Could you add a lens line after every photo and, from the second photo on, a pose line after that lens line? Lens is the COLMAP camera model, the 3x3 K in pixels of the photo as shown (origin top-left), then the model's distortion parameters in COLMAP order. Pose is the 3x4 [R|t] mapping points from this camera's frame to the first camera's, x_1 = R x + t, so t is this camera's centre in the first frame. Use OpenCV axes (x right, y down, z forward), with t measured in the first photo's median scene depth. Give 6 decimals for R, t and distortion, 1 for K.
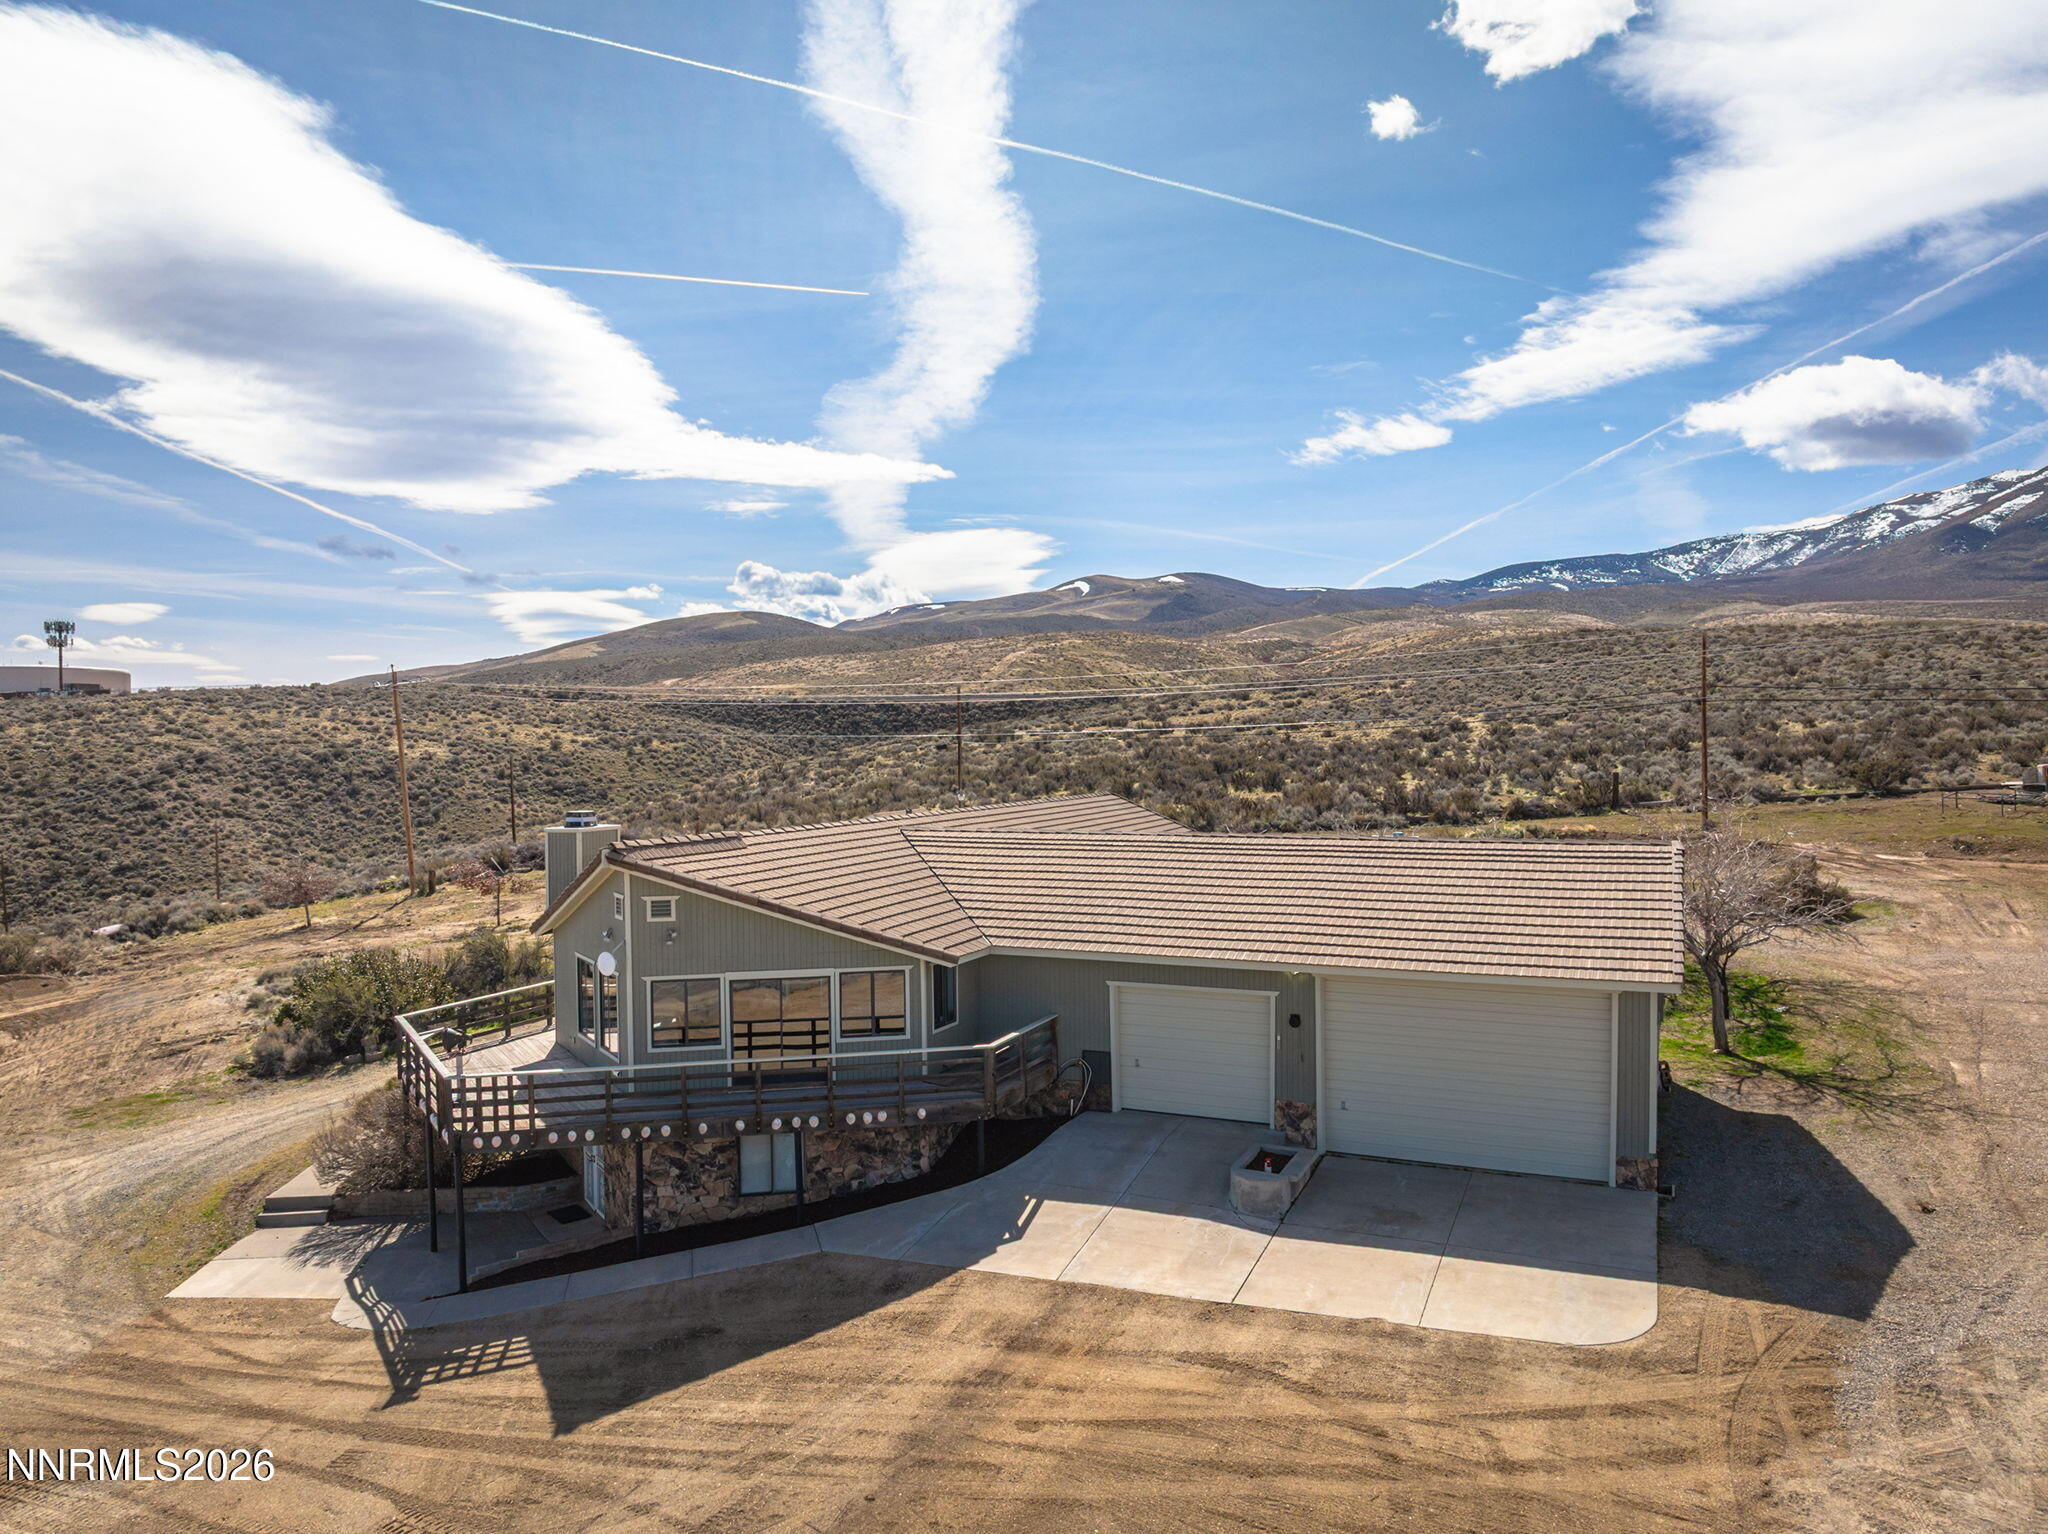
lens RADIAL K [[1438.0, 0, 1029.0], [0, 1438.0, 788.0], [0, 0, 1]] dist [-0.034369, 0.020094]
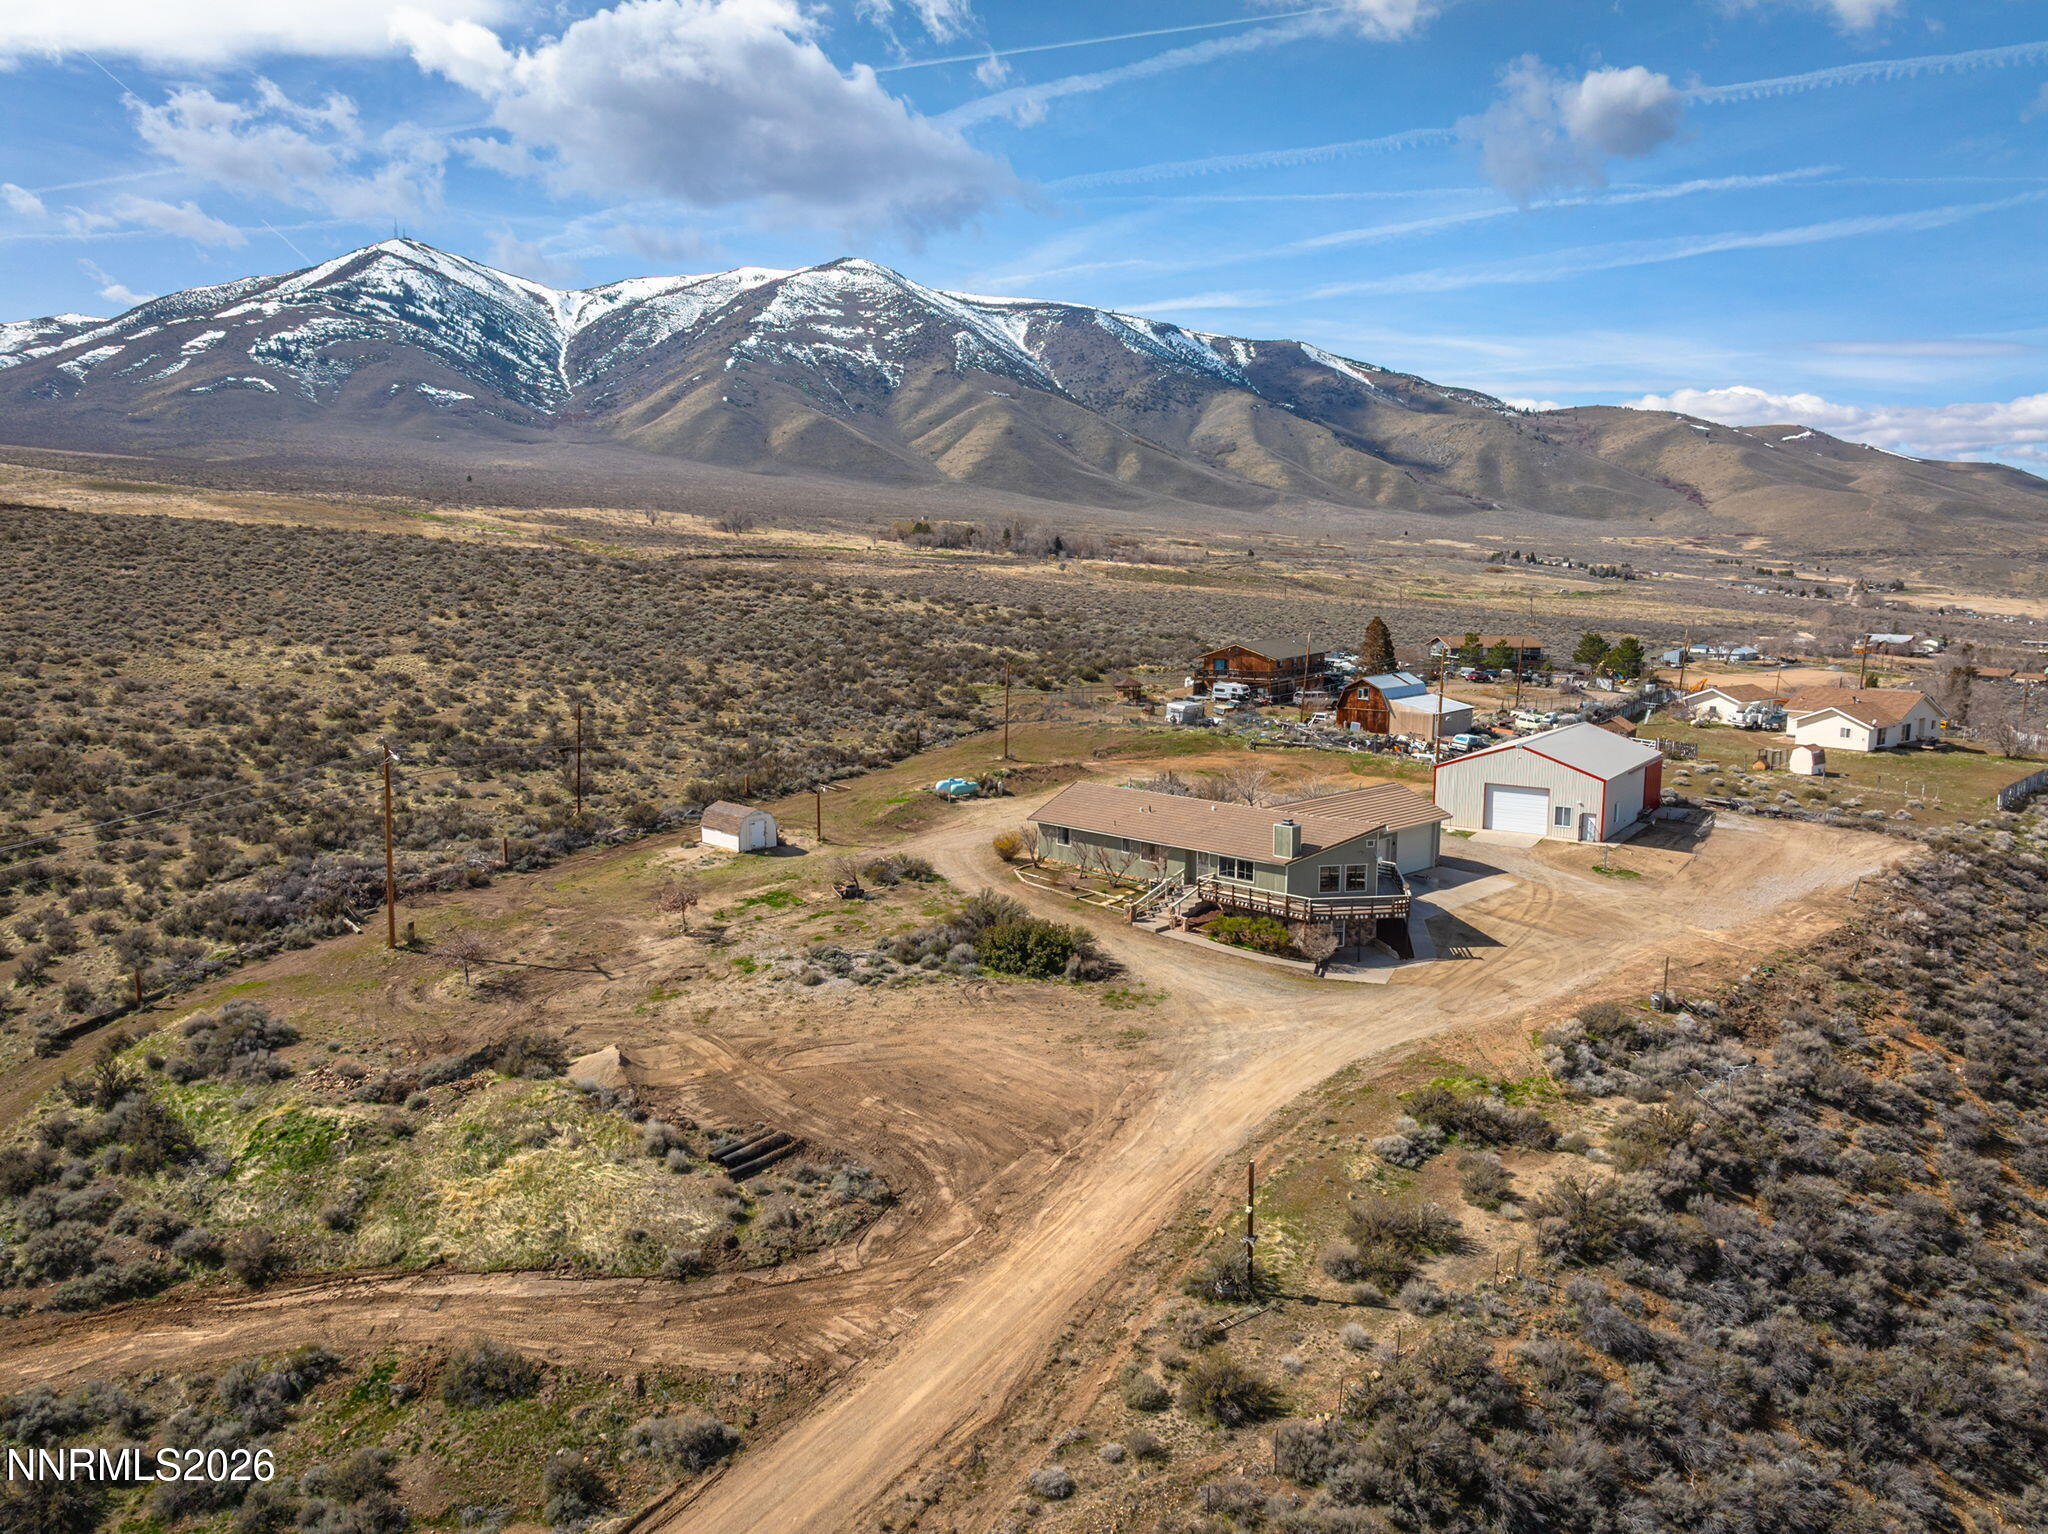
lens RADIAL K [[1438.0, 0, 1021.1], [0, 1438.0, 763.7], [0, 0, 1]] dist [-0.034369, 0.020094]
pose [[0.368491, -0.115862, 0.922383, -2.735740], [0.028597, 0.993146, 0.113327, -0.374940], [-0.929192, -0.015382, 0.369278, 0.409740]]
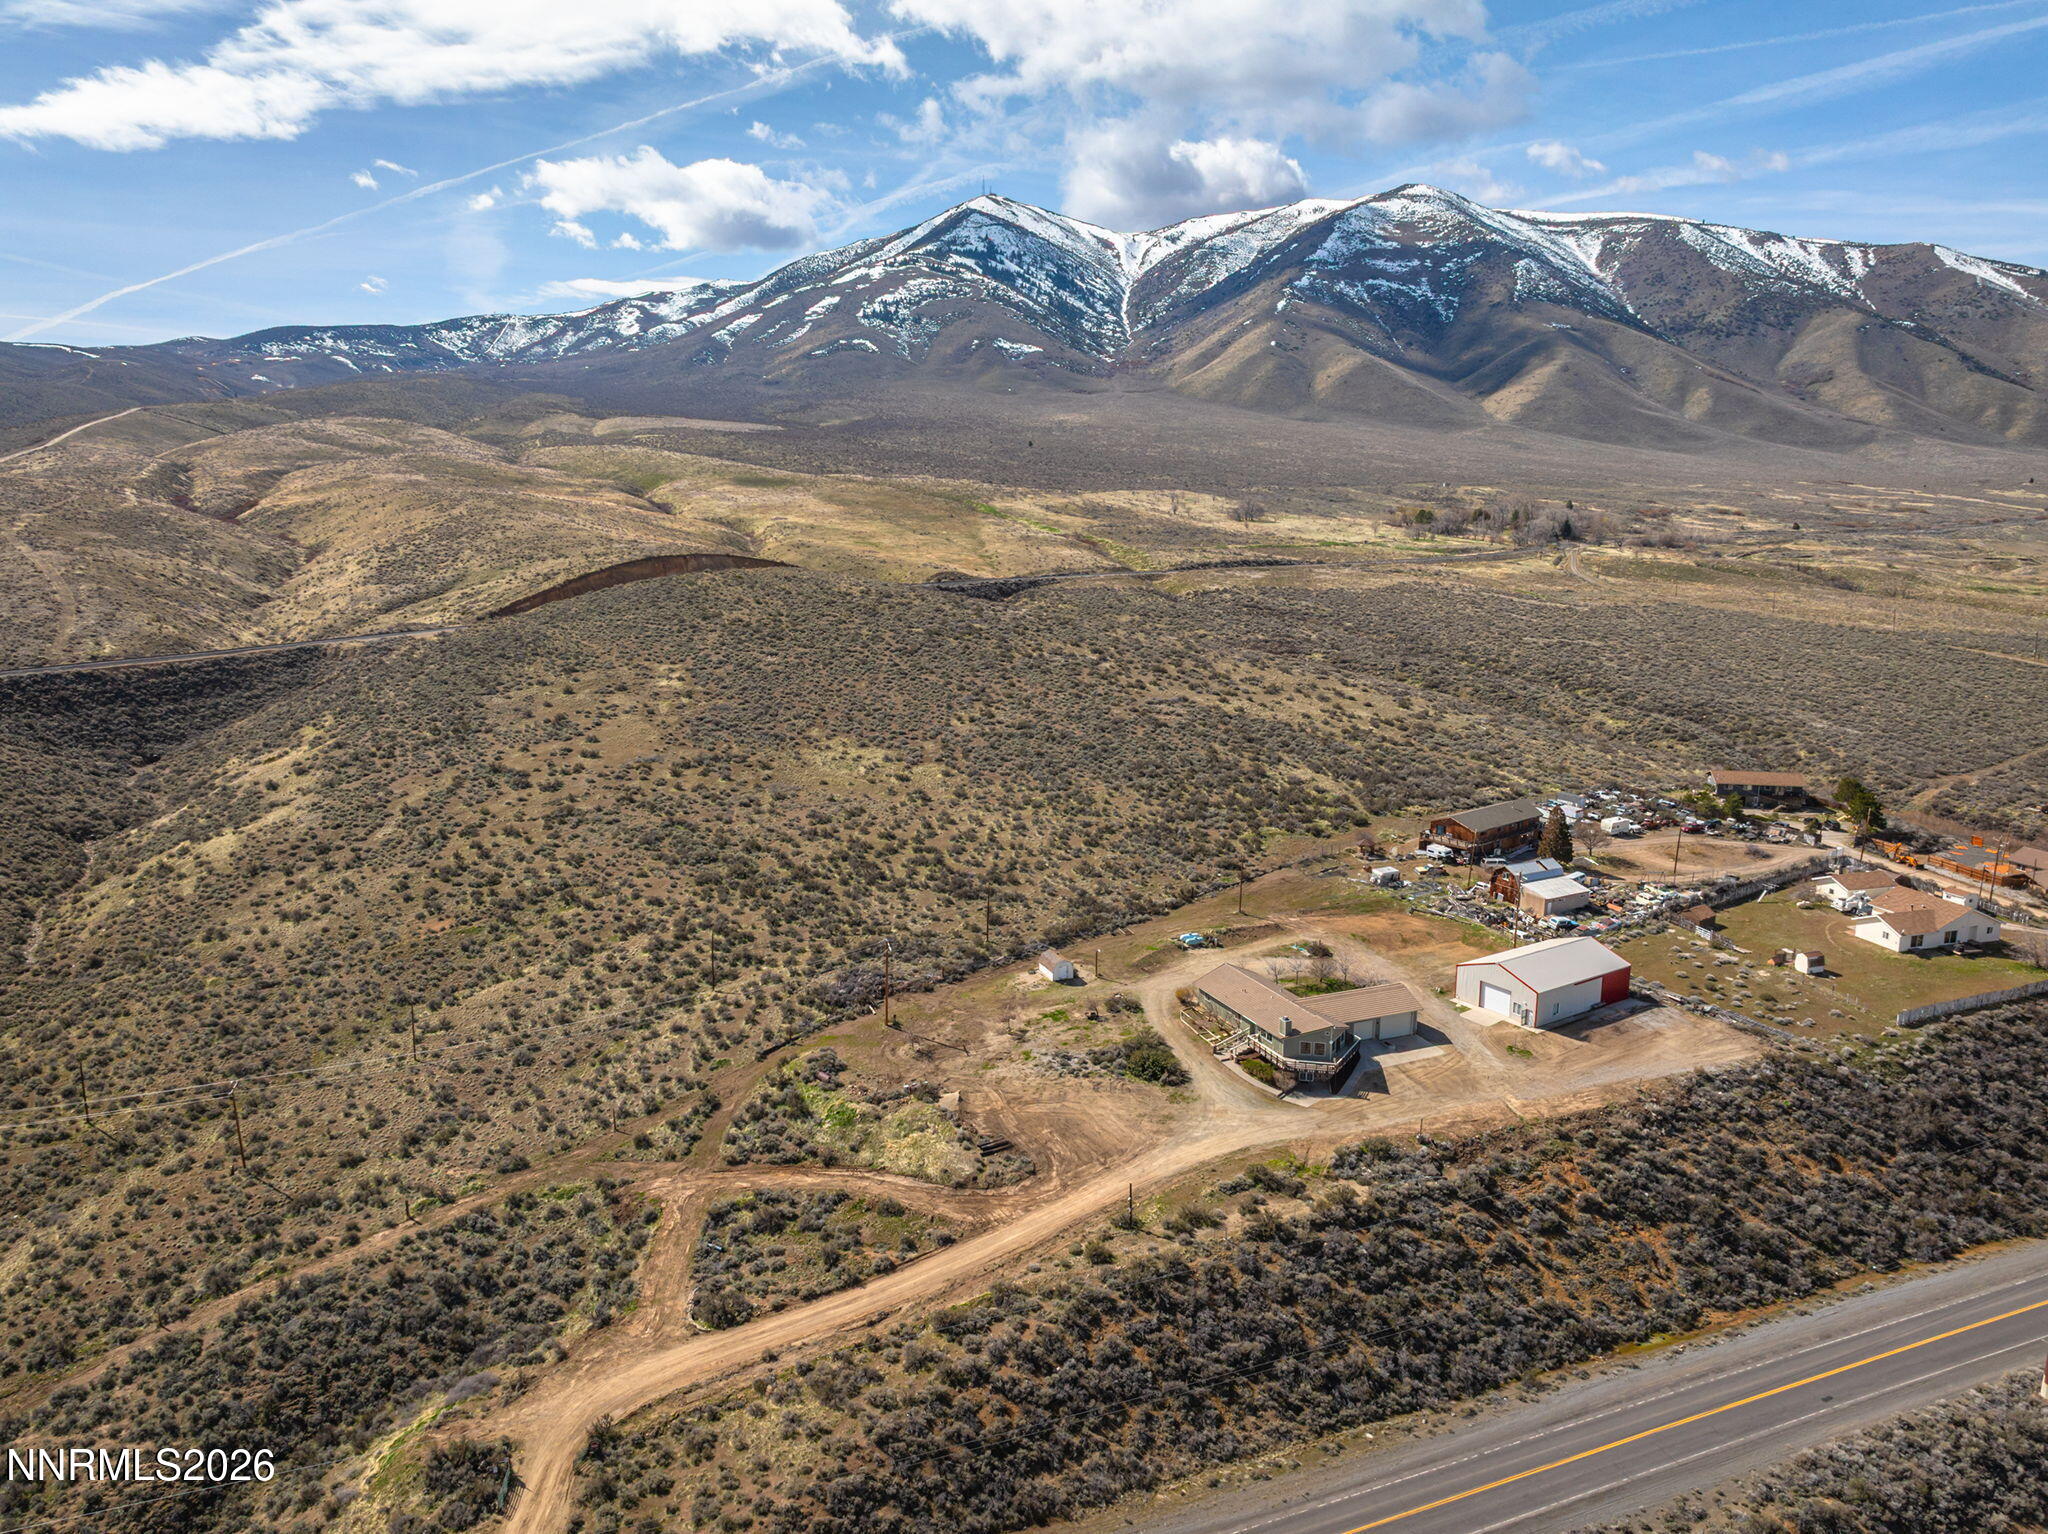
lens RADIAL K [[1438.0, 0, 1026.1], [0, 1438.0, 764.5], [0, 0, 1]] dist [-0.034369, 0.020094]
pose [[0.682368, -0.130787, 0.719214, -4.438385], [0.019658, 0.986792, 0.160795, -1.697755], [-0.730744, -0.095583, 0.675926, -1.774571]]
